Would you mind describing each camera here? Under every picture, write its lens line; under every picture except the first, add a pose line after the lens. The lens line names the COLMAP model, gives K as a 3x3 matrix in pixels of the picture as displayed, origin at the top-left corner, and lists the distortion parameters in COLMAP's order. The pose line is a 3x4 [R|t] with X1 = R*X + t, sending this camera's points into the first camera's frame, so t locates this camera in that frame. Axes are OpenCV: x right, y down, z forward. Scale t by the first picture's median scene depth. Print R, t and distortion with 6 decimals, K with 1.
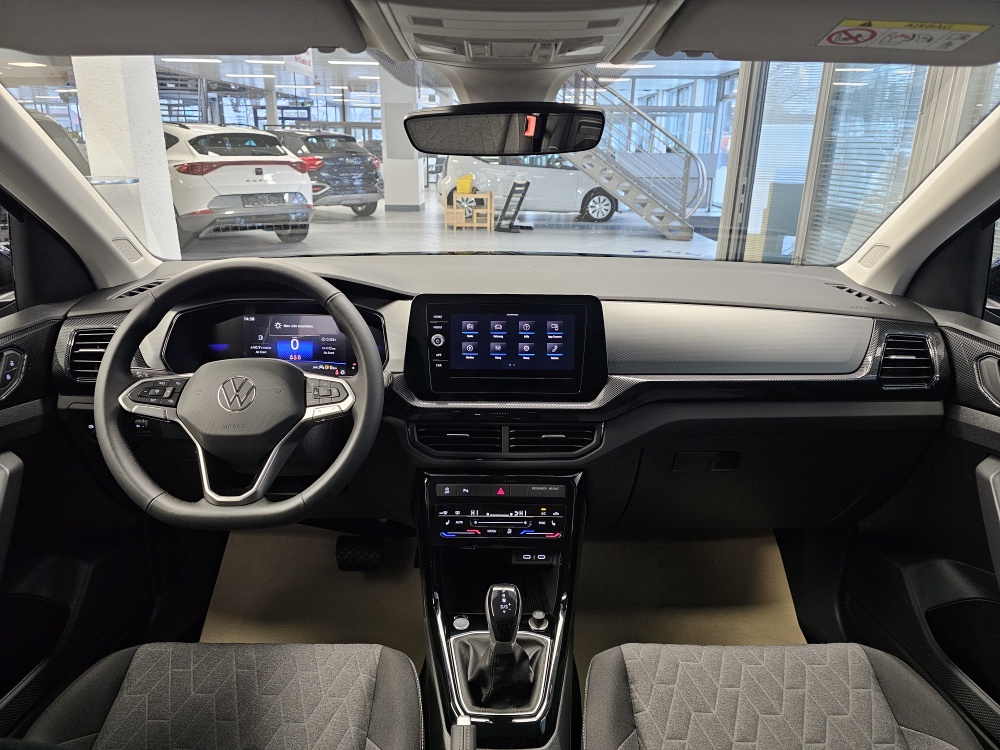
lens RADIAL K [[672.2, 0, 500.0], [0, 672.2, 375.0], [0, 0, 1]] dist [0.102836, -0.110551]
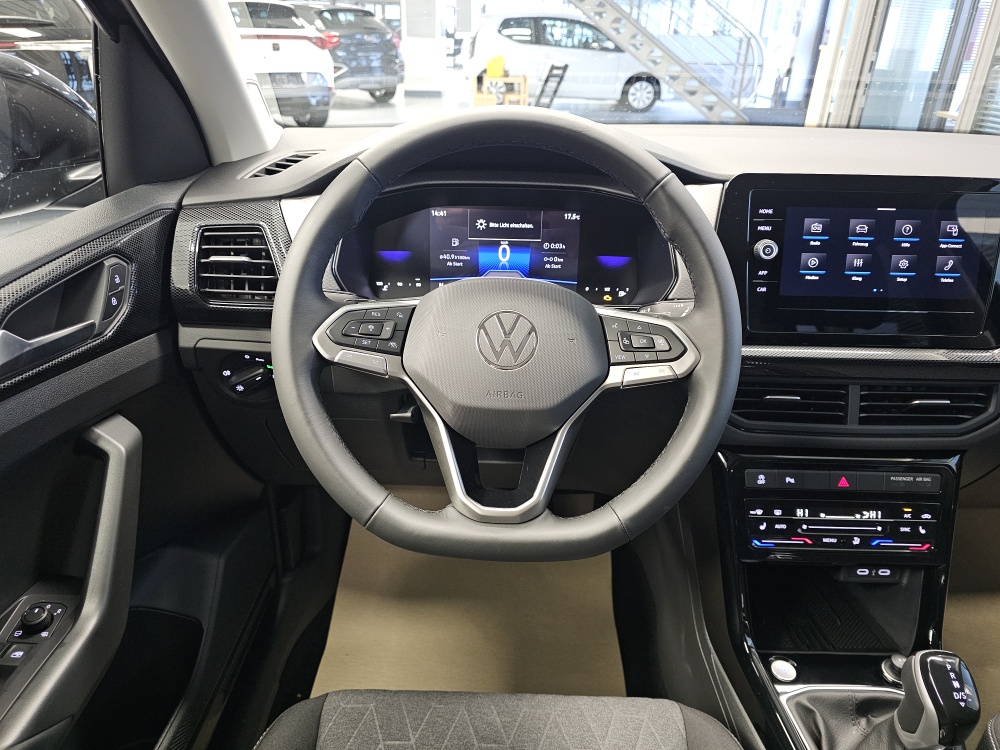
lens RADIAL K [[686.3, 0, 510.2], [0, 686.3, 372.4], [0, 0, 1]] dist [0.051196, -0.042350]
pose [[0.999905, 0.013769, -0.000367, -0.322159], [-0.013592, 0.990689, 0.135464, -0.021651], [0.002229, -0.135446, 0.990782, 0.333201]]
